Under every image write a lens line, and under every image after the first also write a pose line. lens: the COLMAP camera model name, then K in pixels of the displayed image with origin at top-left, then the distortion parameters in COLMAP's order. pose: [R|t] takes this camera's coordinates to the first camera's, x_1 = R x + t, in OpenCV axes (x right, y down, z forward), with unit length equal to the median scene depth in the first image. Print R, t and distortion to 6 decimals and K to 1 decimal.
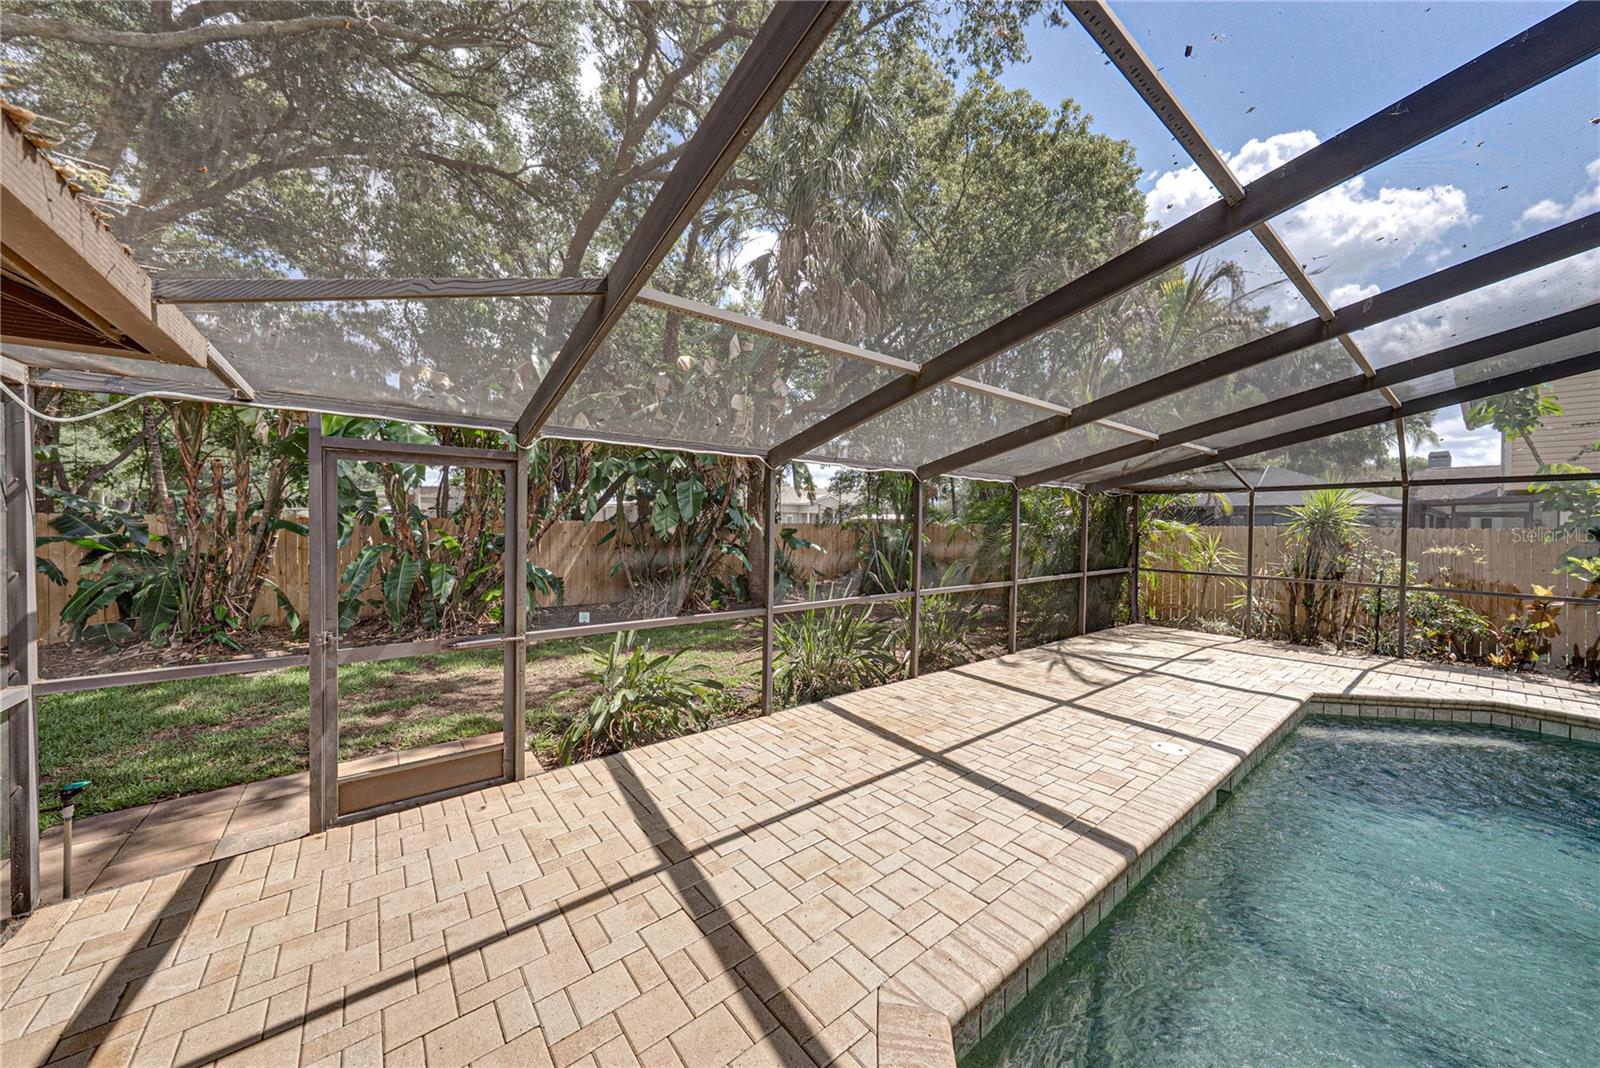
lens RADIAL K [[556.4, 0, 800.5], [0, 556.4, 527.3], [0, 0, 1]] dist [0.001901, 0.000058]
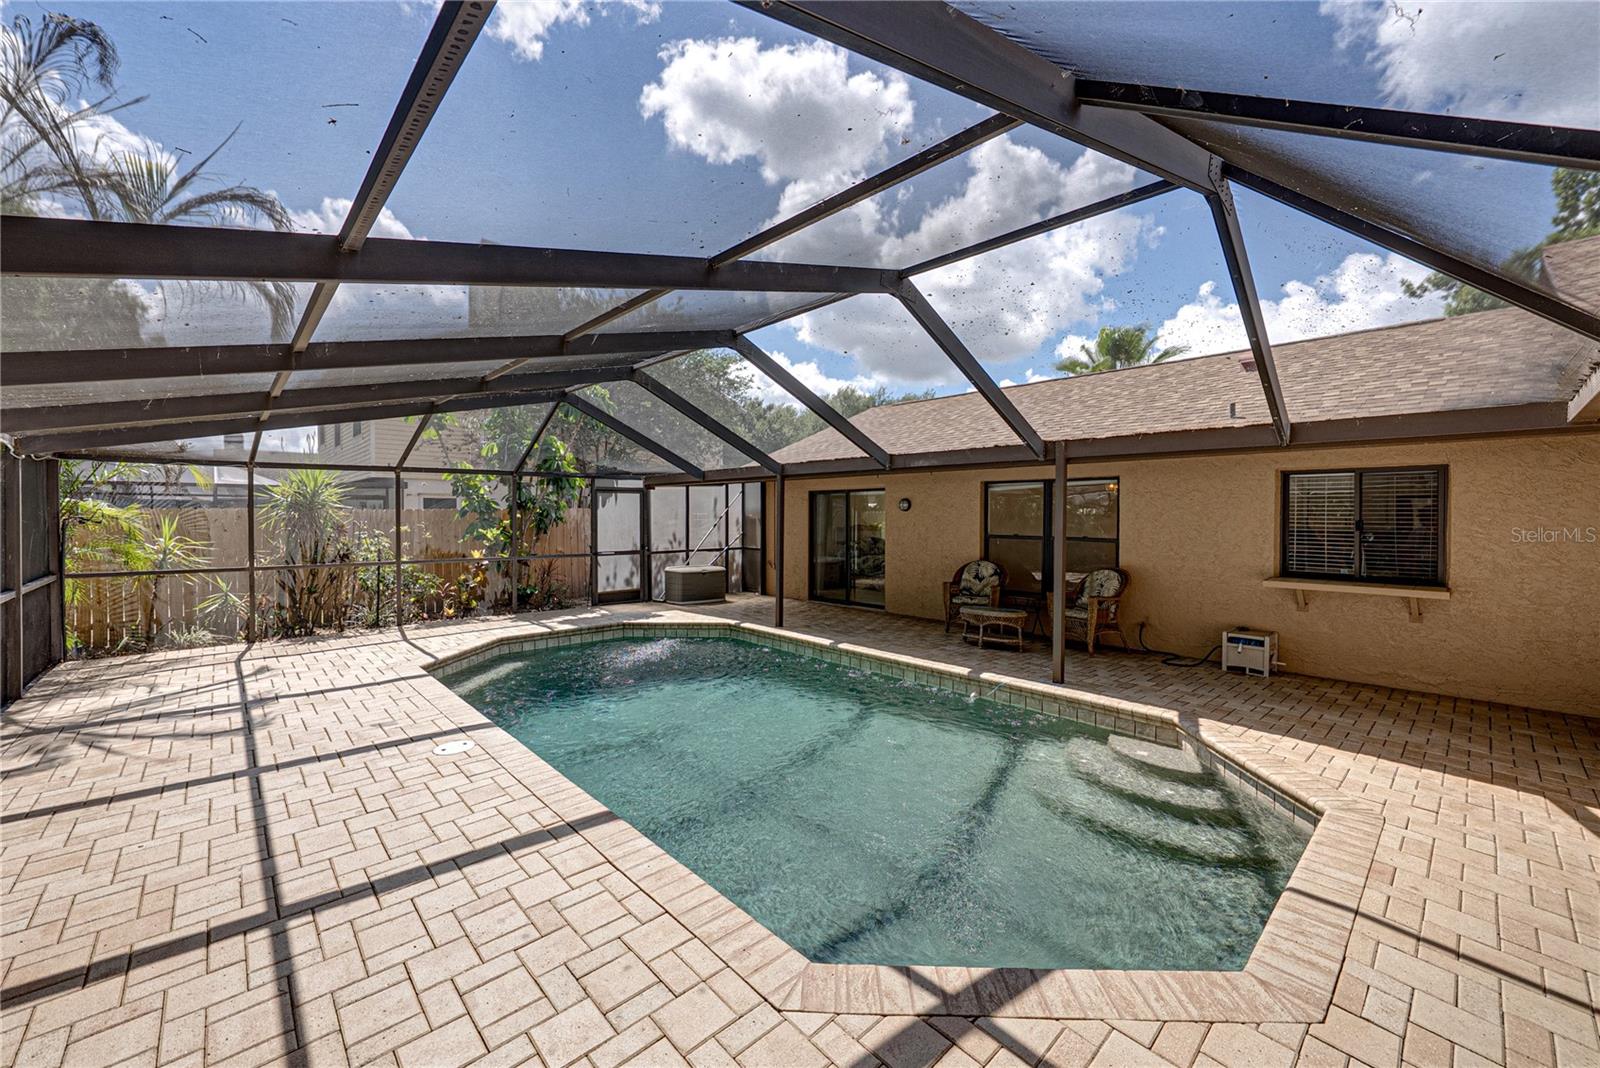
lens RADIAL K [[627.7, 0, 817.4], [0, 627.7, 520.7], [0, 0, 1]] dist [0.000193, 0.000014]
pose [[-0.089535, -0.023343, 0.995710, -0.259382], [0.005255, 0.999700, 0.023909, -0.000045], [-0.995970, 0.007374, -0.089386, 0.305594]]
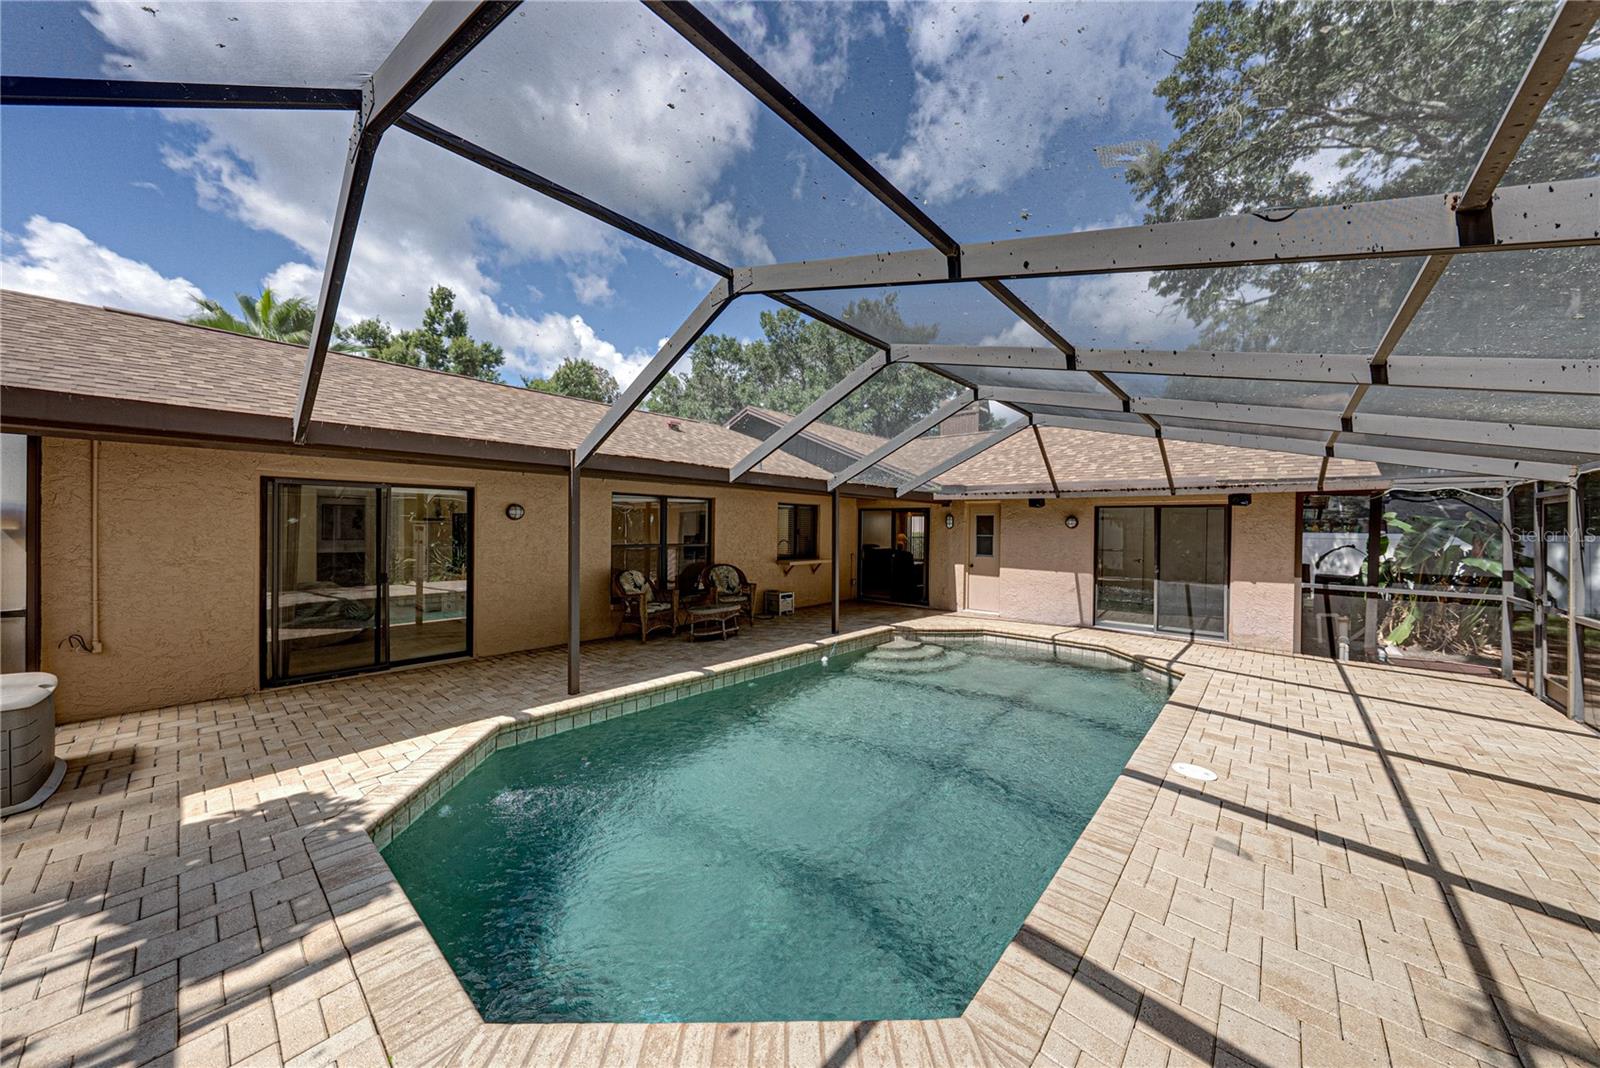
lens RADIAL K [[542.1, 0, 800.0], [0, 542.1, 534.0], [0, 0, 1]] dist [-0.002263, -0.000006]
pose [[-0.985426, -0.022503, -0.168610, 0.906071], [-0.026395, 0.999434, 0.020877, 0.004996], [0.168045, 0.025024, -0.985462, 1.090991]]
